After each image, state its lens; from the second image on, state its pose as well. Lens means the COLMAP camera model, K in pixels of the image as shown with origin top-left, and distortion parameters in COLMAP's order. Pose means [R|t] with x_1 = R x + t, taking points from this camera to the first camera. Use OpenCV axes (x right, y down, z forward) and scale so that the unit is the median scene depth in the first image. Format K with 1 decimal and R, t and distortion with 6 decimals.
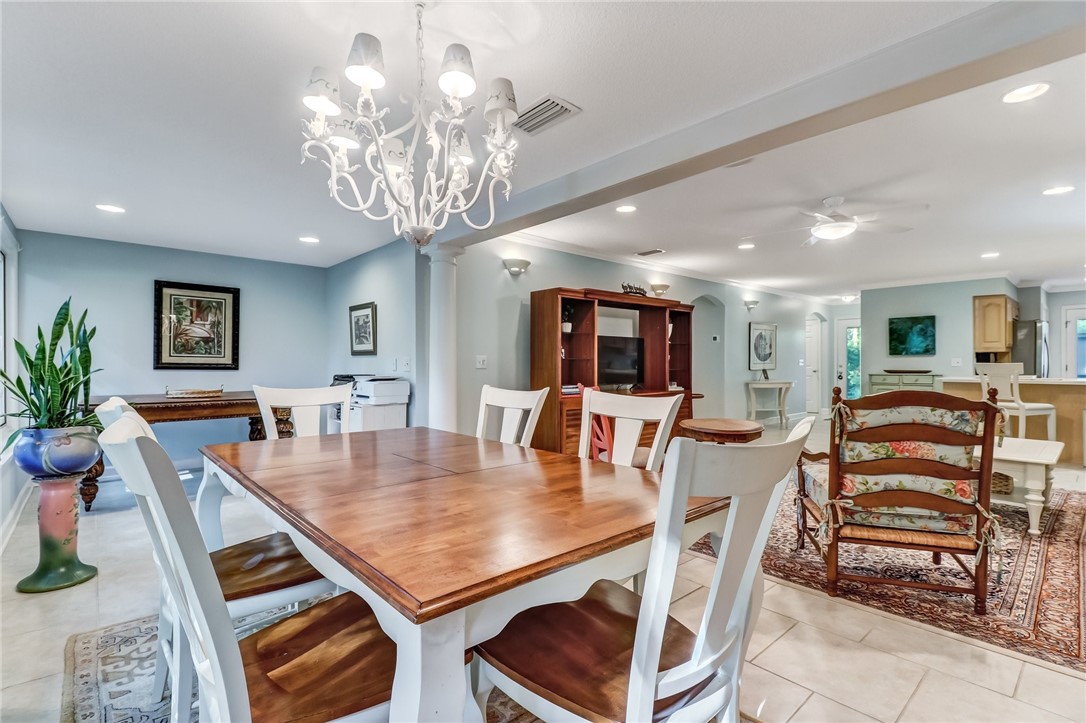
lens RADIAL K [[503.8, 0, 541.6], [0, 503.8, 363.3], [0, 0, 1]] dist [0.012295, -0.008763]
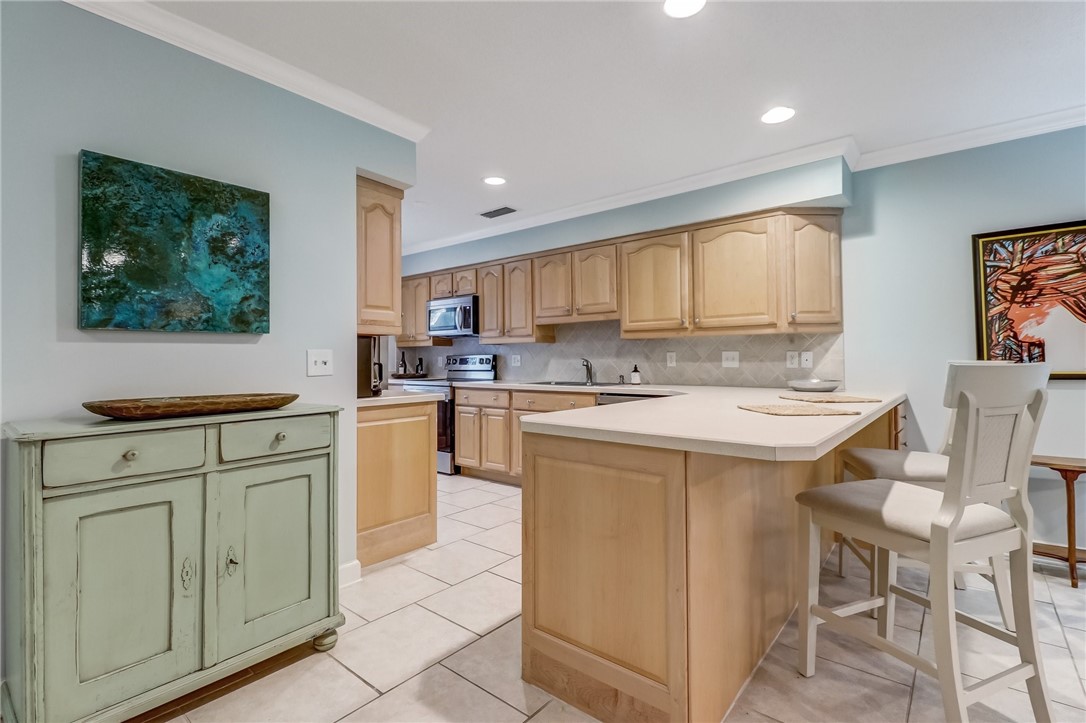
lens RADIAL K [[503.8, 0, 538.4], [0, 503.8, 350.2], [0, 0, 1]] dist [0.012295, -0.008763]
pose [[-0.143406, 0.018923, 0.989483, 0.474221], [0.003308, 0.999821, -0.018641, -0.002421], [-0.989658, 0.000600, -0.143443, 0.878982]]
